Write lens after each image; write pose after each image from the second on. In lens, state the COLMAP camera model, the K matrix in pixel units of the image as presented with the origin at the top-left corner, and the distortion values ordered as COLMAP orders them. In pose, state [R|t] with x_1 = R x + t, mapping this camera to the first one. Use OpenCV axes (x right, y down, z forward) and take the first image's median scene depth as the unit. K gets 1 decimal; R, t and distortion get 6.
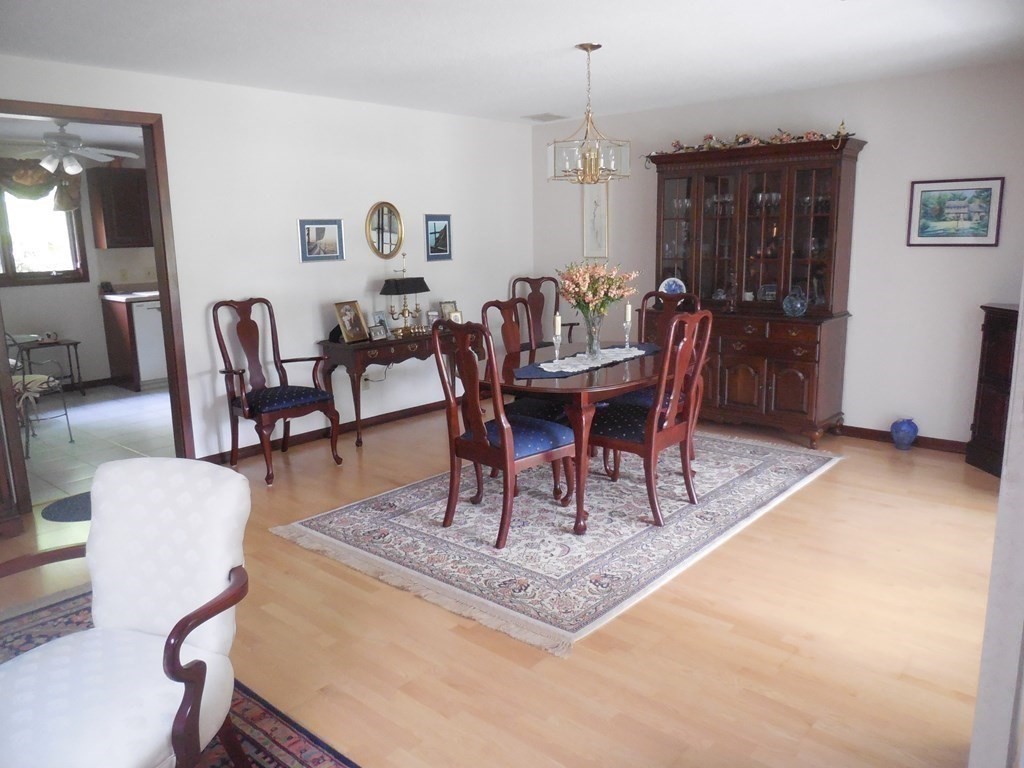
lens RADIAL K [[769.4, 0, 514.1], [0, 769.4, 381.8], [0, 0, 1]] dist [-0.011931, 0.006478]
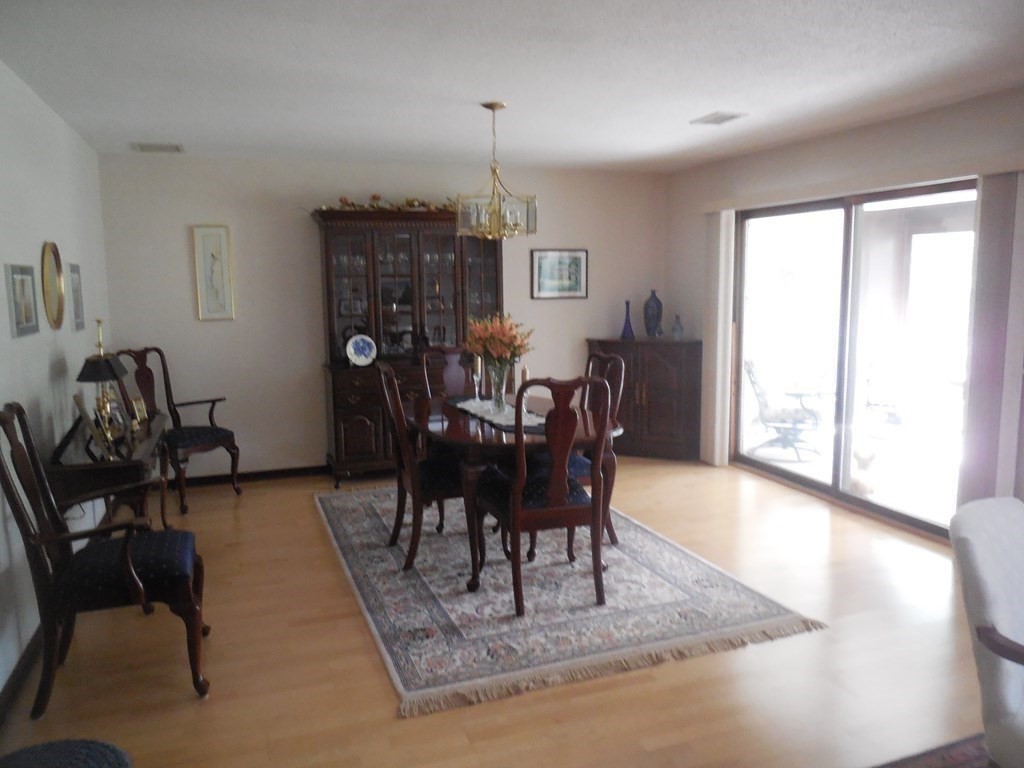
lens RADIAL K [[769.4, 0, 514.2], [0, 769.4, 386.6], [0, 0, 1]] dist [-0.011931, 0.006478]
pose [[0.472146, -0.107424, 0.874950, -0.683377], [0.175901, 0.984067, 0.025901, -0.076126], [-0.863792, 0.141675, 0.483519, 0.450022]]
